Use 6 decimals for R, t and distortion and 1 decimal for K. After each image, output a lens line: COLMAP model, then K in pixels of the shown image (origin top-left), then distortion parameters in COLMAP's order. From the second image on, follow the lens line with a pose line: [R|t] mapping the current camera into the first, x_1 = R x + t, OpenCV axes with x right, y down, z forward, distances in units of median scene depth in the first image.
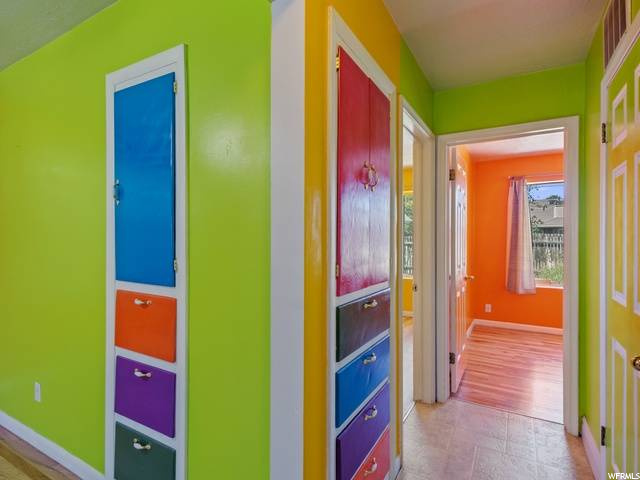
lens RADIAL K [[339.4, 0, 320.0], [0, 339.4, 240.0], [0, 0, 1]] dist [0.027734, -0.000388]
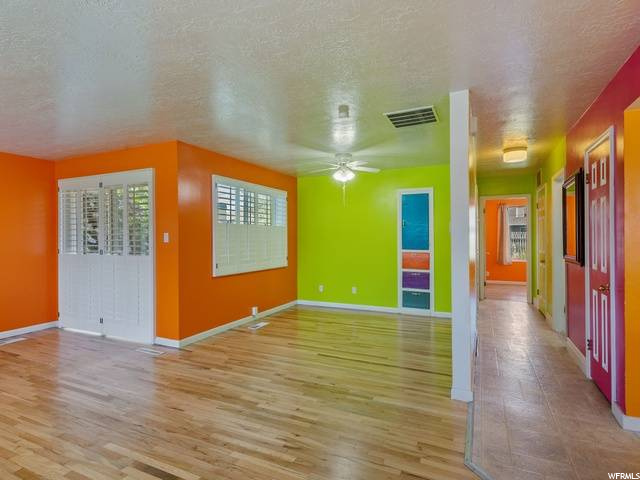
lens RADIAL K [[339.4, 0, 320.0], [0, 339.4, 240.0], [0, 0, 1]] dist [0.027734, -0.000388]
pose [[0.996517, -0.012343, 0.082473, -0.826578], [0.012479, 0.999921, -0.001139, 0.008502], [-0.082452, 0.002165, 0.996593, -1.130394]]
